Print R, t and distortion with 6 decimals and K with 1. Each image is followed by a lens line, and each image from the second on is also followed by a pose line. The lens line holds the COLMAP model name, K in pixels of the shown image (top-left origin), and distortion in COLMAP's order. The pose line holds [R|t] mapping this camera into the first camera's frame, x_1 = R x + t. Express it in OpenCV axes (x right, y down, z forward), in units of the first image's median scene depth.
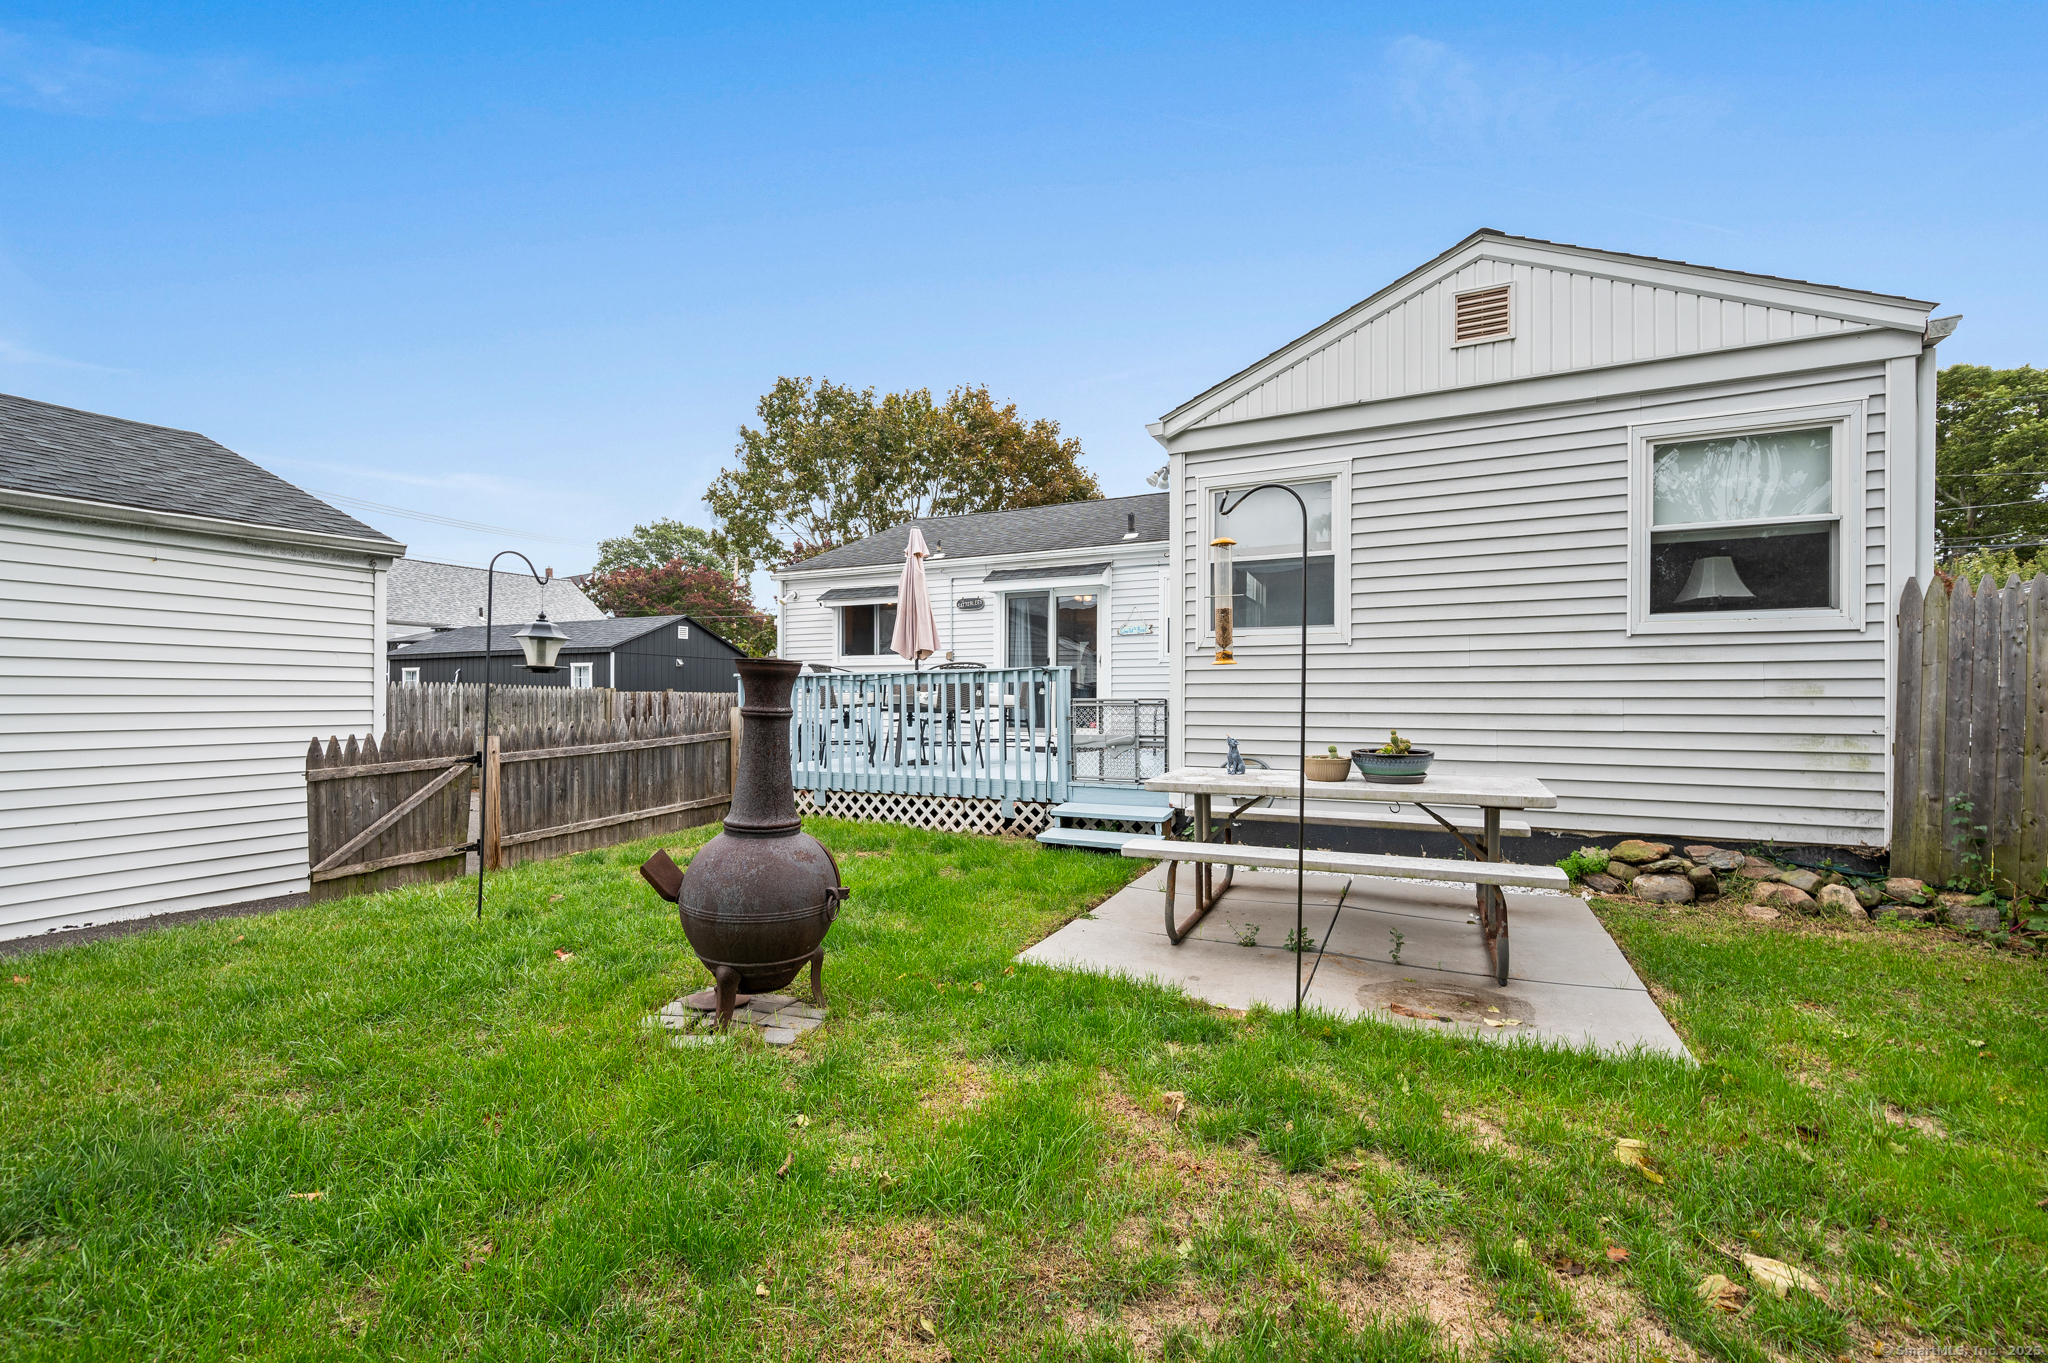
lens RADIAL K [[860.9, 0, 1028.3], [0, 860.9, 688.4], [0, 0, 1]] dist [-0.002913, -0.000598]
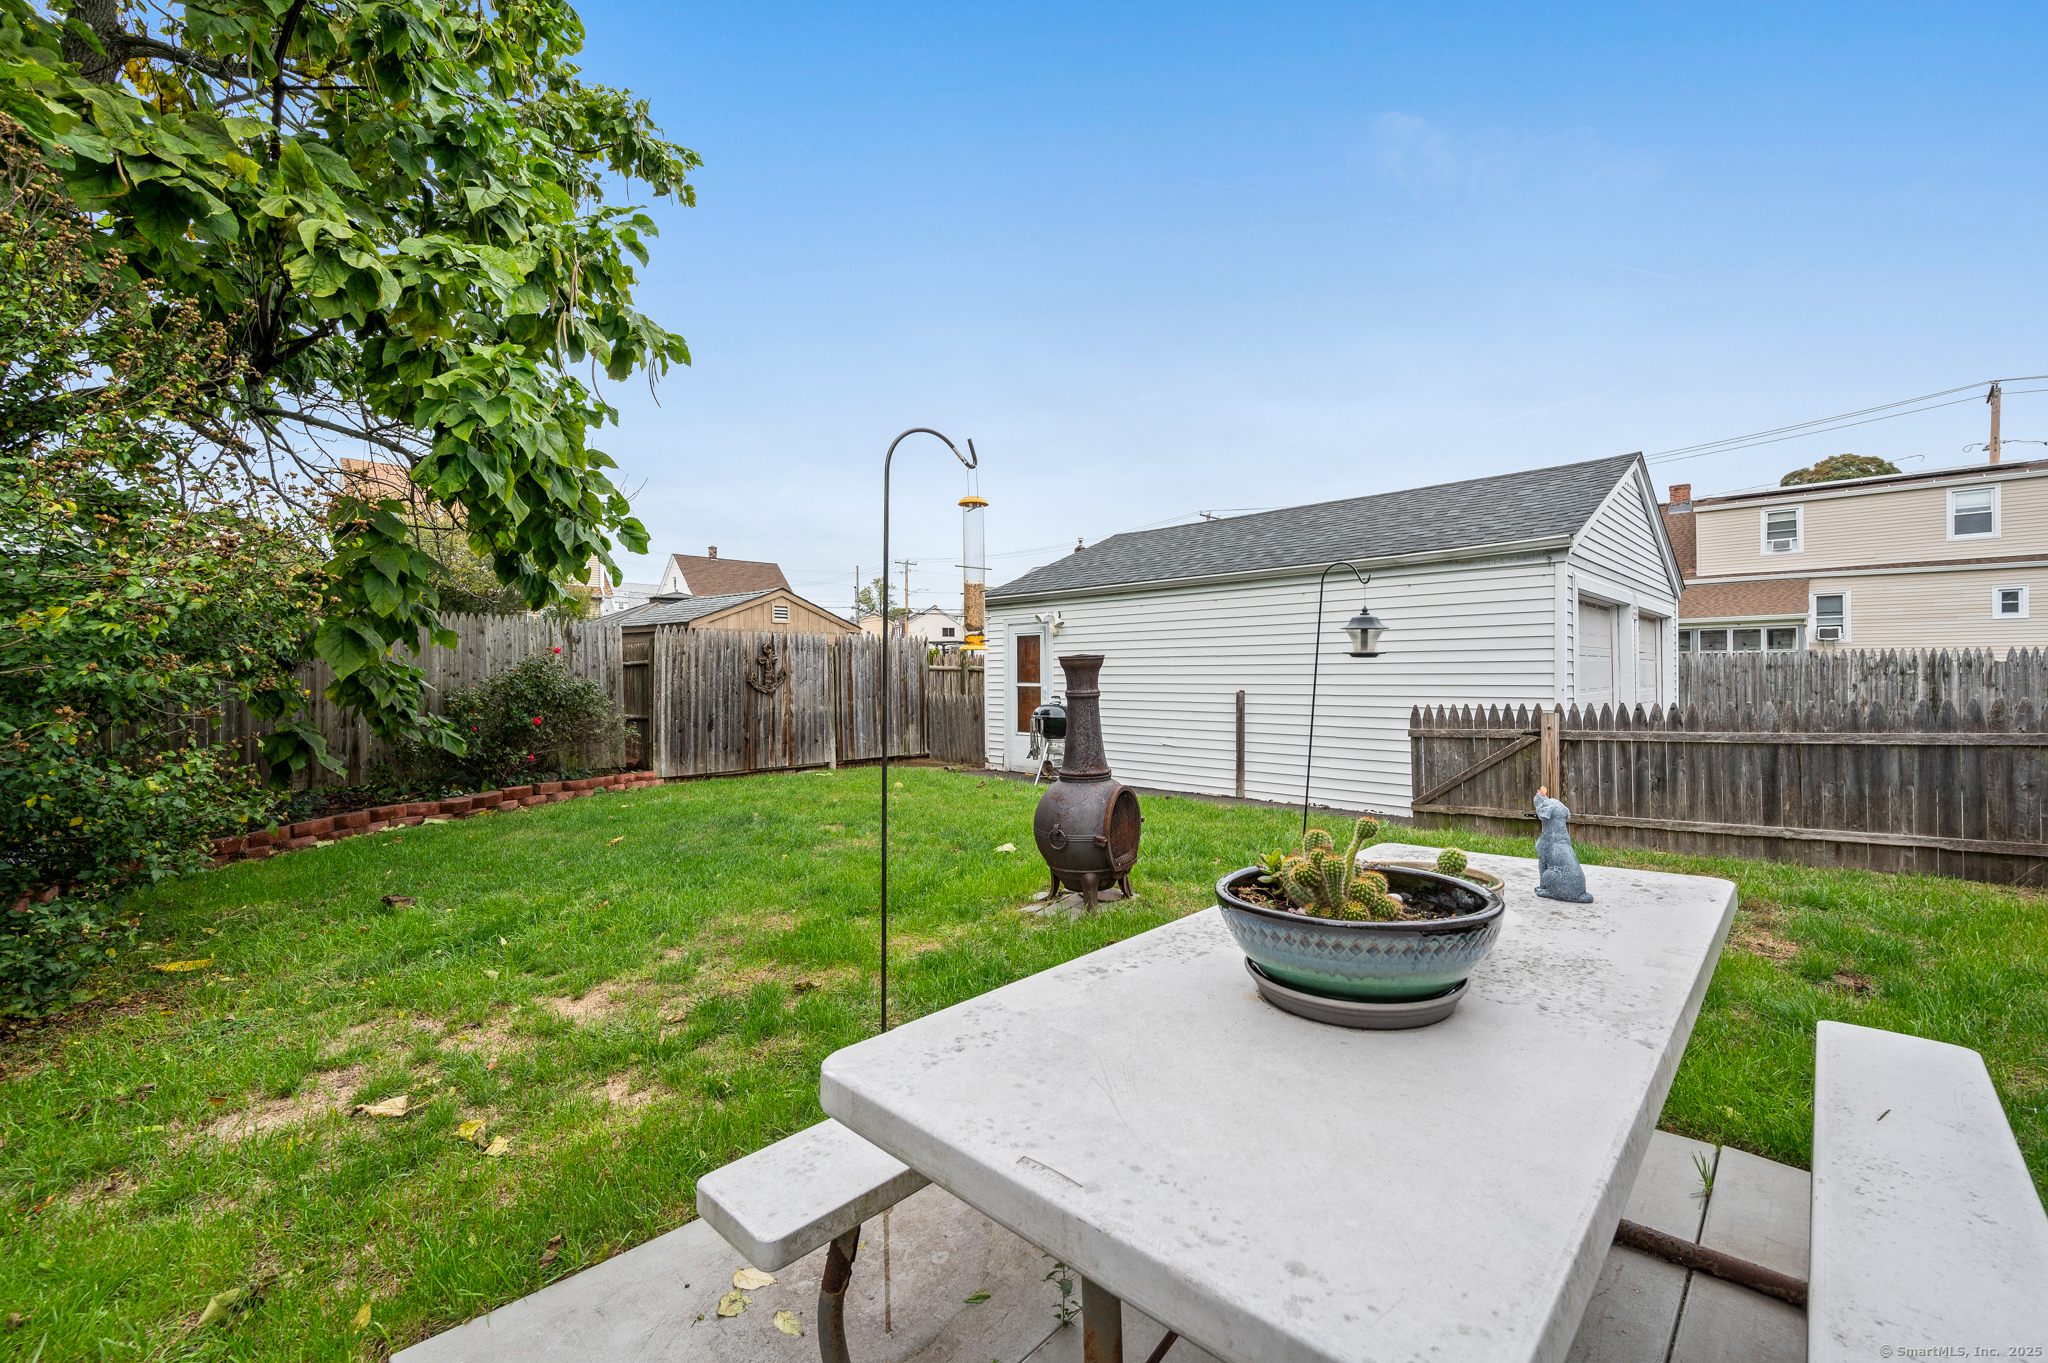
lens RADIAL K [[860.9, 0, 1028.3], [0, 860.9, 688.4], [0, 0, 1]] dist [-0.002913, -0.000598]
pose [[-0.332852, 0.018847, -0.942791, 0.286991], [0.018558, 0.999738, 0.013433, 0.000438], [0.942796, -0.013025, -0.333115, 0.385041]]
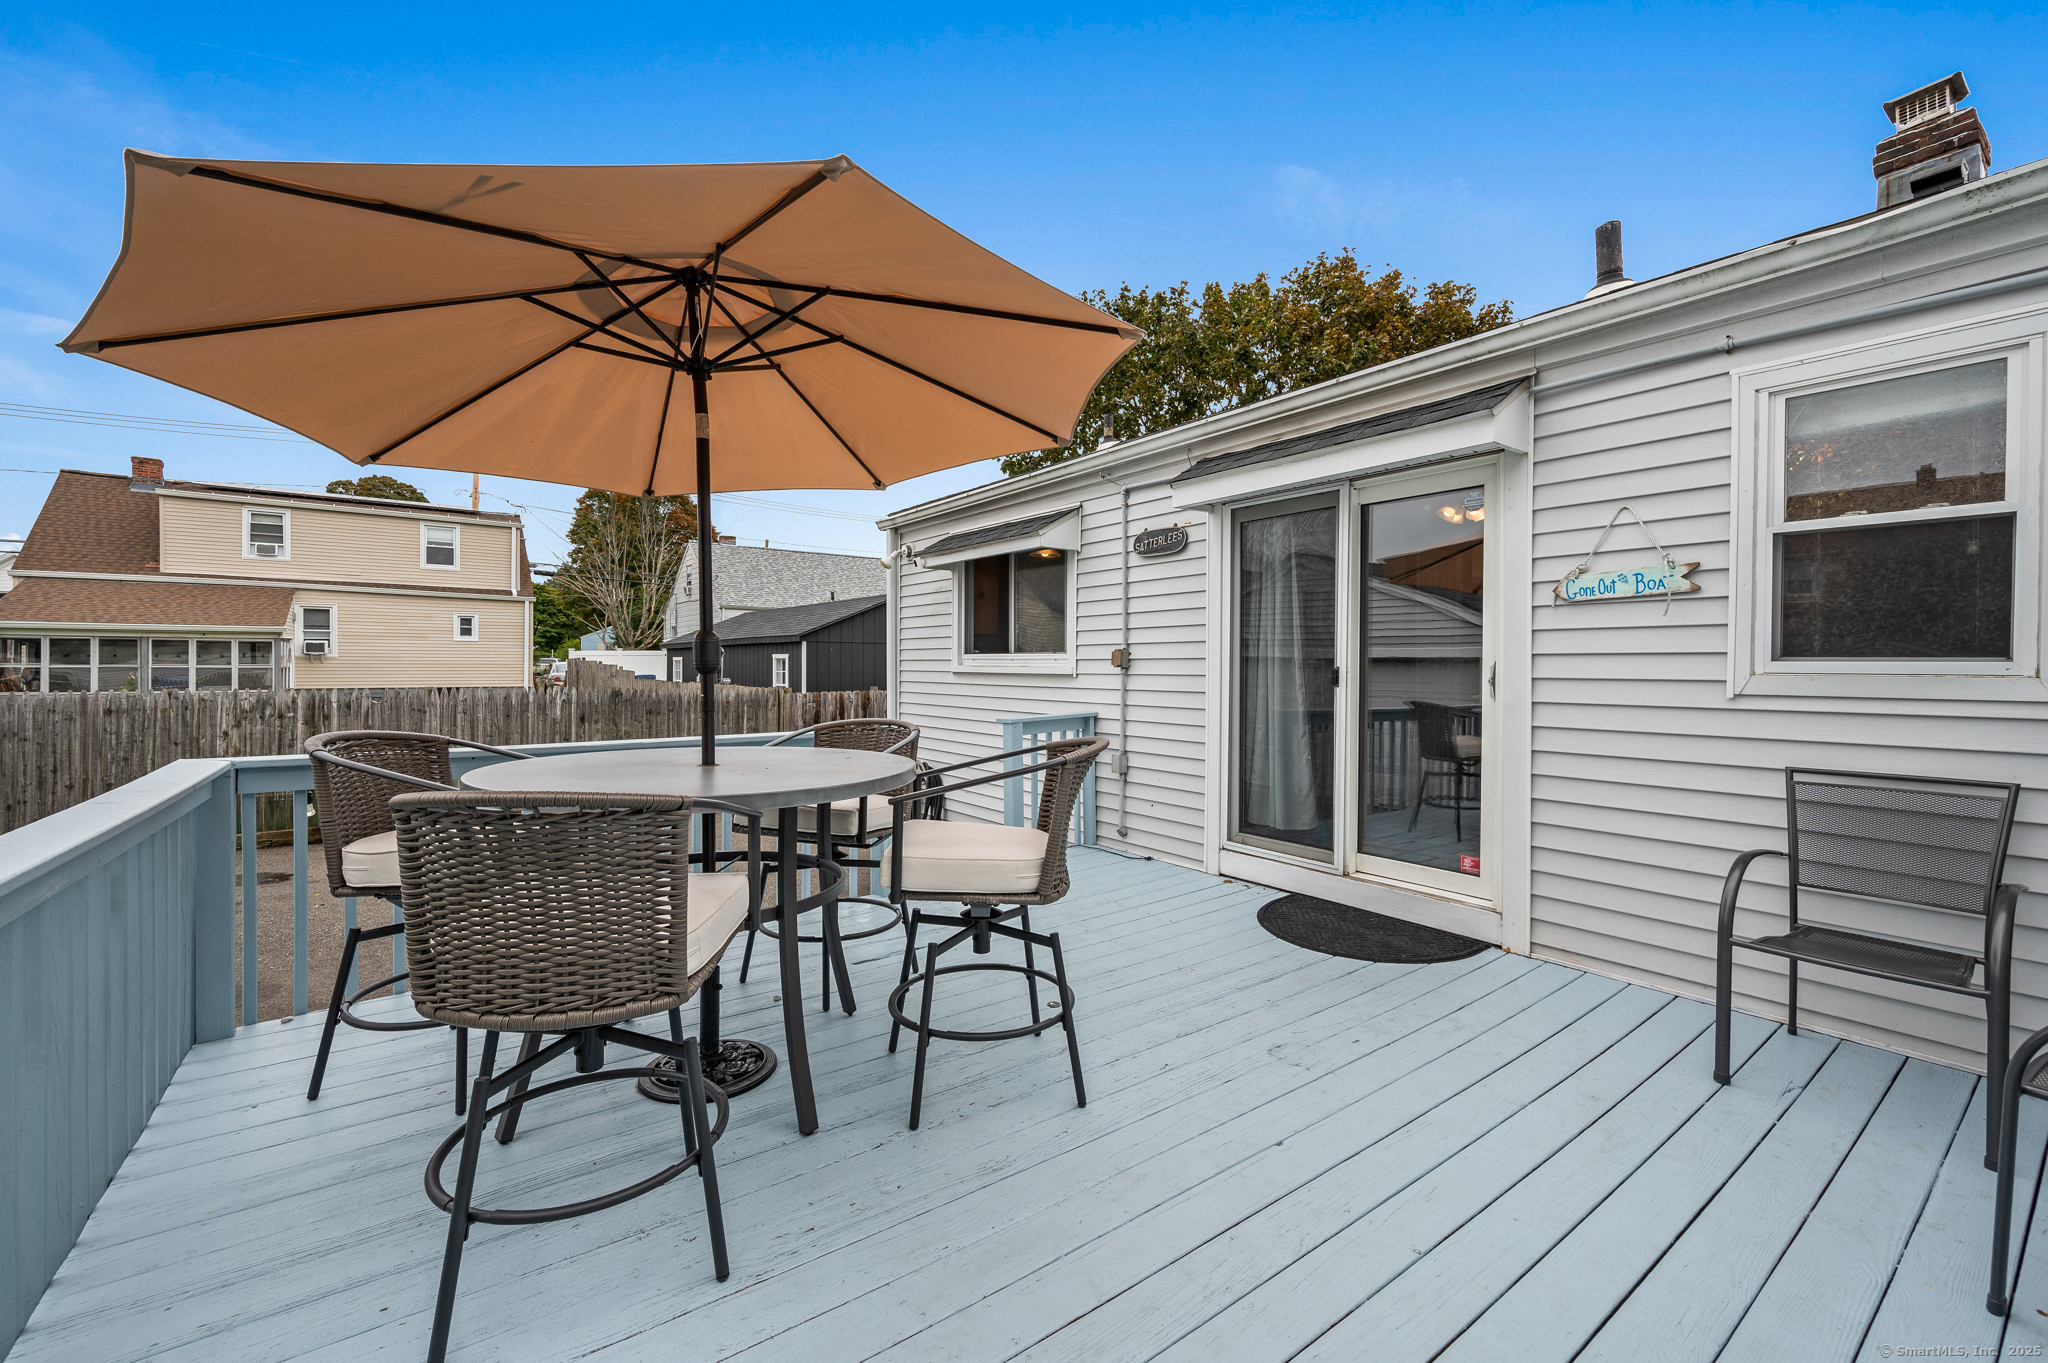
lens RADIAL K [[797.9, 0, 1005.5], [0, 797.9, 663.8], [0, 0, 1]] dist [0.003116, 0.000548]
pose [[0.867035, 0.005423, -0.498218, 0.075217], [0.000143, 0.999938, 0.011133, -0.042468], [0.498247, -0.009724, 0.866981, 0.643262]]
